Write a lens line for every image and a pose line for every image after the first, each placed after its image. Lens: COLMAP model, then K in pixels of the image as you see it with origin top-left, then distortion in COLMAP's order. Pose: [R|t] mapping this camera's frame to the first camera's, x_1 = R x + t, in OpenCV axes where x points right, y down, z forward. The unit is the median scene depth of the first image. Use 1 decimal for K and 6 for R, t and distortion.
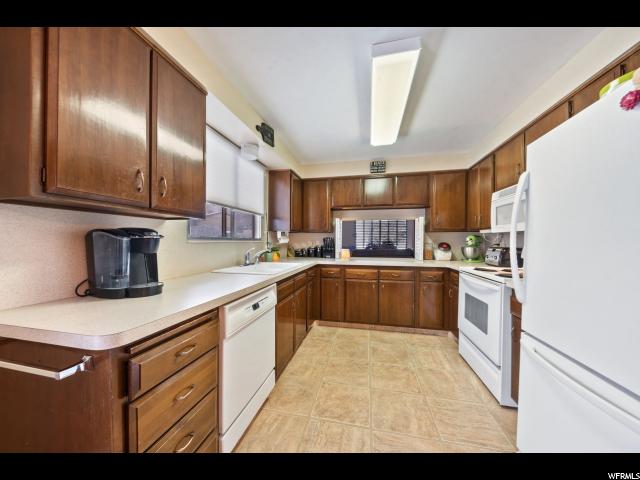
lens RADIAL K [[220.5, 0, 320.1], [0, 220.5, 242.2], [0, 0, 1]] dist [0.000370, -0.000014]
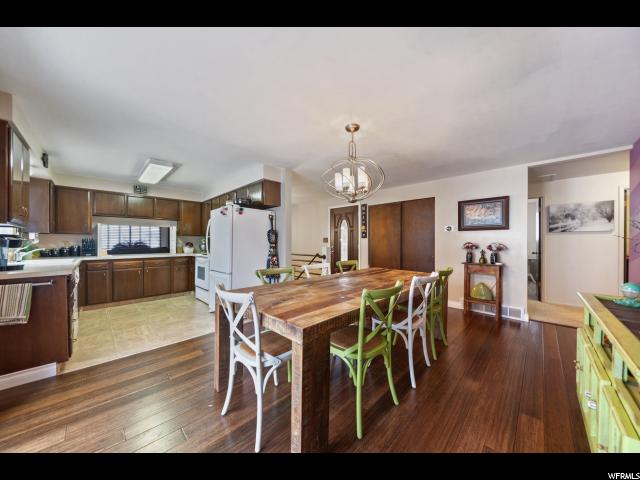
lens RADIAL K [[220.5, 0, 320.1], [0, 220.5, 242.2], [0, 0, 1]] dist [0.000370, -0.000014]
pose [[0.531210, -0.005892, 0.847220, -0.343723], [0.008032, 0.999966, 0.001918, 0.006238], [-0.847202, 0.005785, 0.531239, -0.764096]]
